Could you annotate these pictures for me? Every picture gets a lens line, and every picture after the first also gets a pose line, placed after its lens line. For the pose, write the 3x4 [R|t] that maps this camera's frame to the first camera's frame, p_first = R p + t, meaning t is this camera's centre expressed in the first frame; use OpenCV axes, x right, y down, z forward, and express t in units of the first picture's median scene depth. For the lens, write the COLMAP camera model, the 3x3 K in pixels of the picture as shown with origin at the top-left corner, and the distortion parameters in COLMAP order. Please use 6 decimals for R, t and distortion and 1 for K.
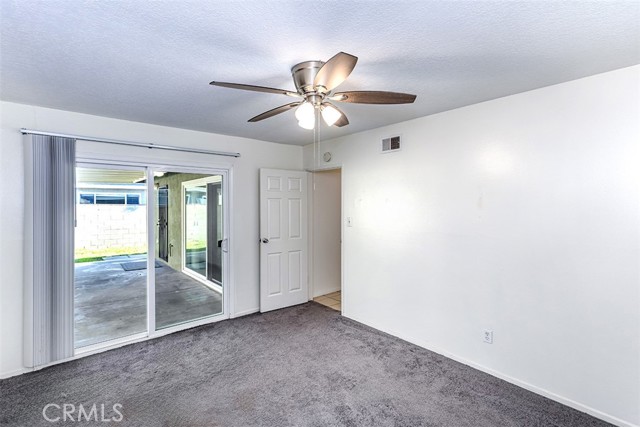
lens RADIAL K [[296.7, 0, 319.6], [0, 296.7, 201.9], [0, 0, 1]] dist [0.000872, 0.000359]
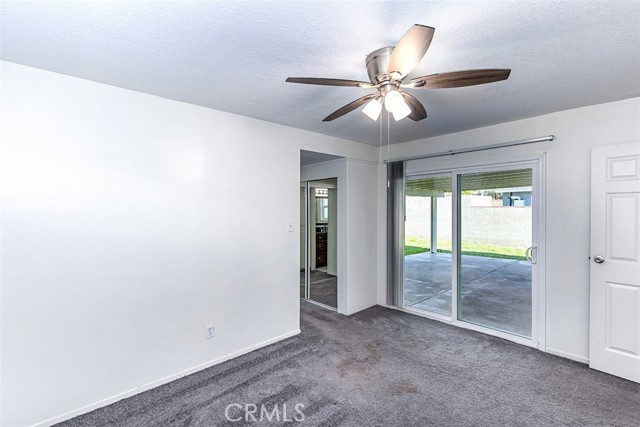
lens RADIAL K [[296.7, 0, 320.2], [0, 296.7, 213.1], [0, 0, 1]] dist [0.000872, 0.000359]
pose [[0.040934, 0.008209, -0.999128, 0.514826], [0.002379, 0.999963, 0.008314, 0.027704], [0.999159, -0.002718, 0.040913, 0.444247]]
